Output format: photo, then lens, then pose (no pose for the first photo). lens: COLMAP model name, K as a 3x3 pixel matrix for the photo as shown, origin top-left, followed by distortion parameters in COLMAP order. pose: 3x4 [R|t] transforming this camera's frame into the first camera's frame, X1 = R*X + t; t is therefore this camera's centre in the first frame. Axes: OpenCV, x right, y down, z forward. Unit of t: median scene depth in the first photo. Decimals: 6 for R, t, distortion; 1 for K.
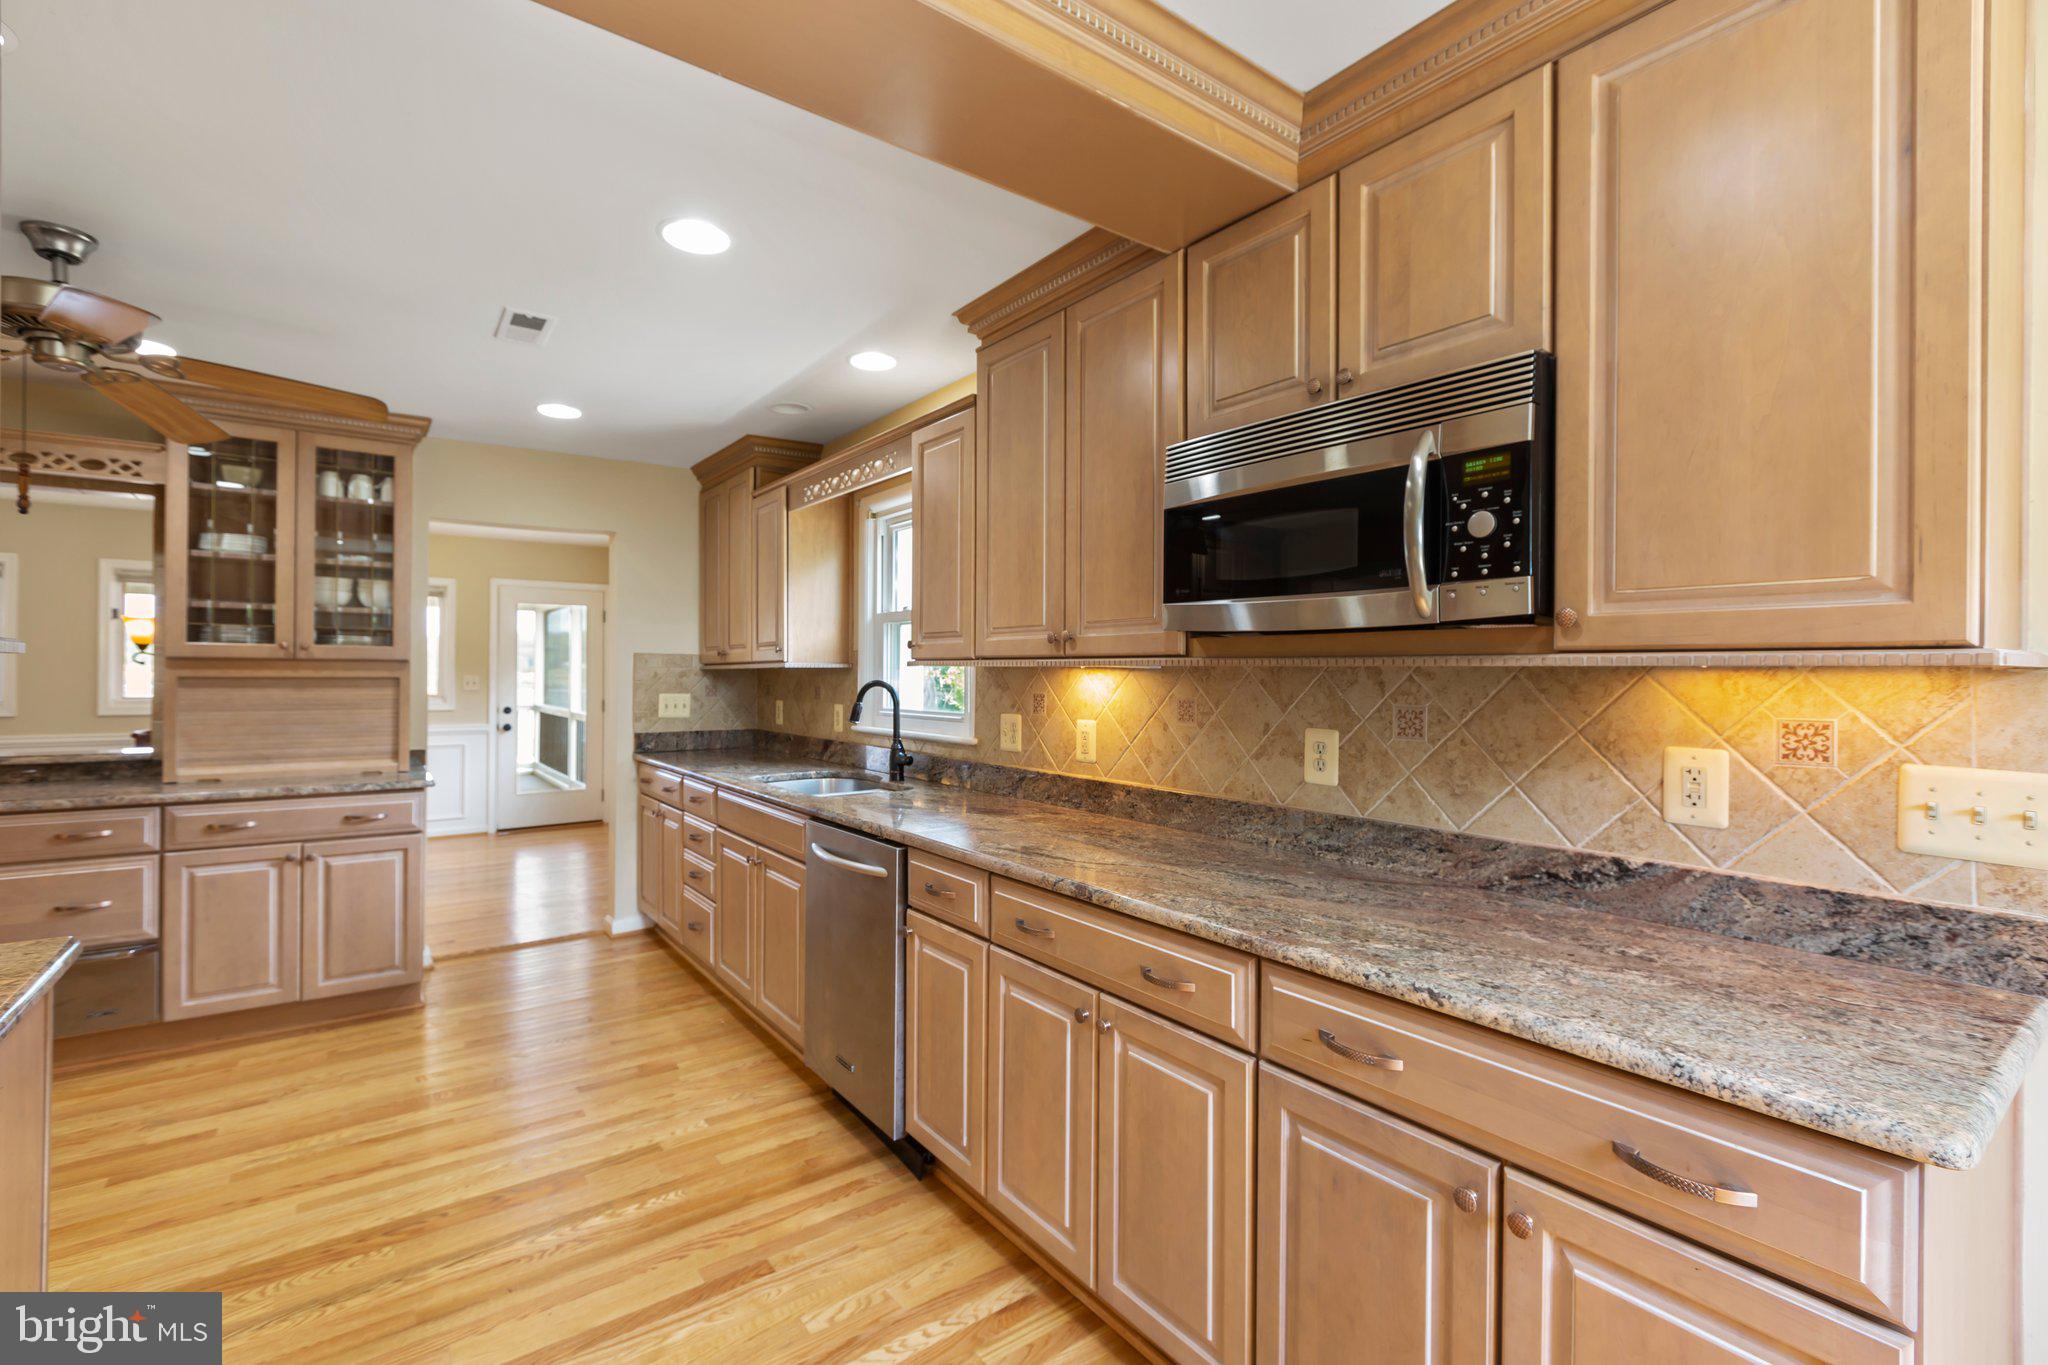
lens RADIAL K [[906.2, 0, 1024.6], [0, 906.2, 674.5], [0, 0, 1]] dist [0.000599, 0.000104]
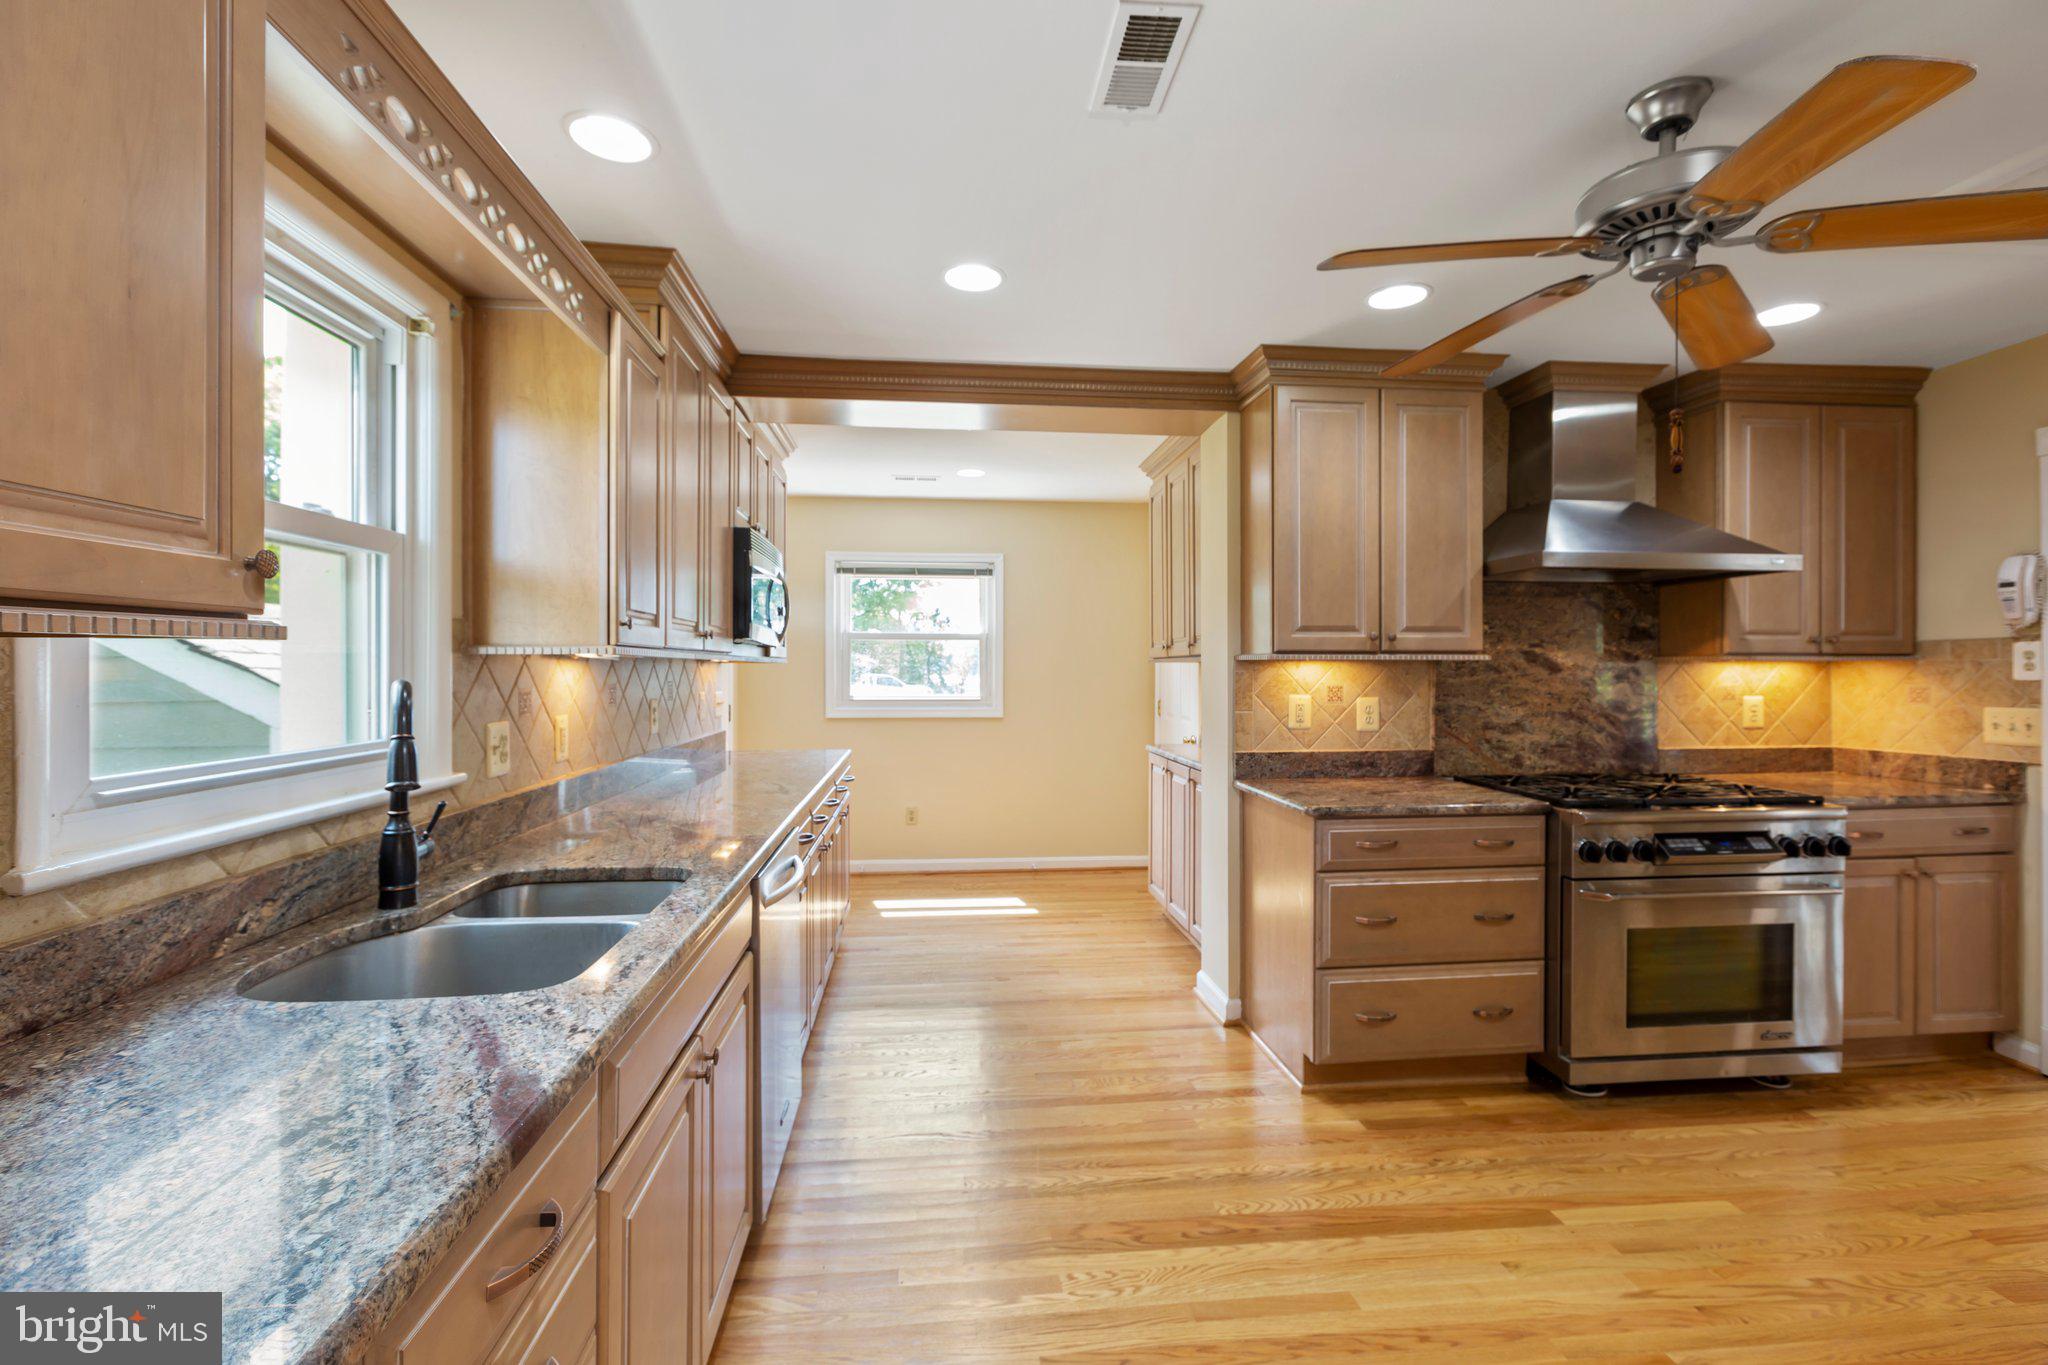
lens RADIAL K [[893.1, 0, 1019.0], [0, 893.1, 663.1], [0, 0, 1]] dist [0.000190, -0.000090]
pose [[-0.859569, -0.001070, 0.511018, -0.977004], [-0.002380, 0.999995, -0.001909, -0.001618], [-0.511013, -0.002857, -0.859568, 1.914241]]
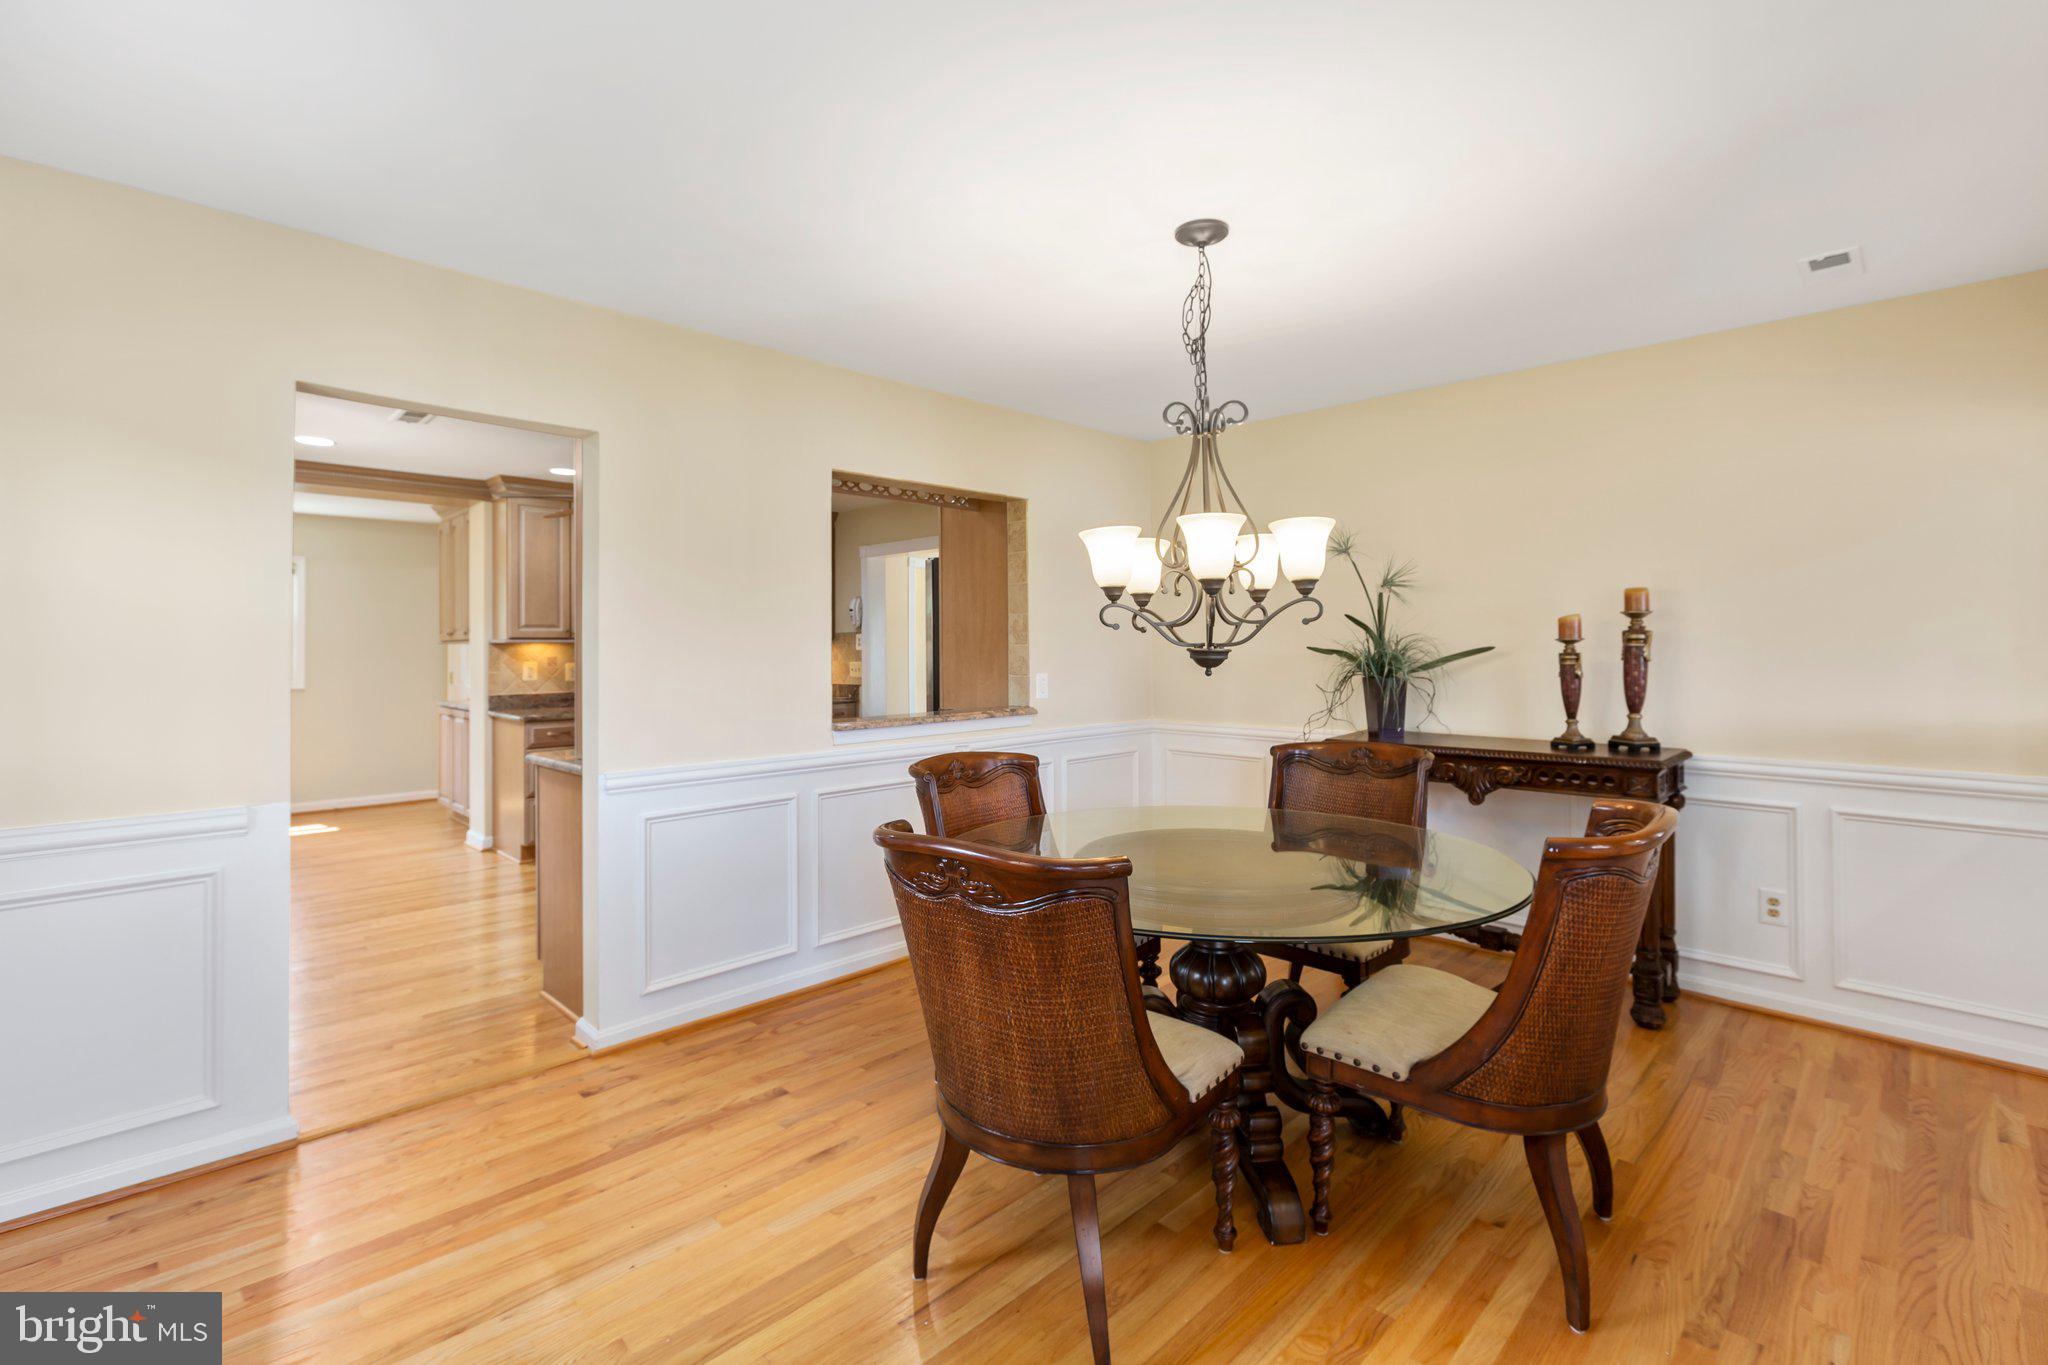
lens RADIAL K [[940.3, 0, 1027.6], [0, 940.3, 632.7], [0, 0, 1]] dist [-0.000981, -0.000164]
pose [[-0.989972, 0.000536, -0.141263, -1.706197], [0.002052, 0.999942, -0.010588, -0.007713], [0.141250, -0.010772, -0.989915, 3.412692]]
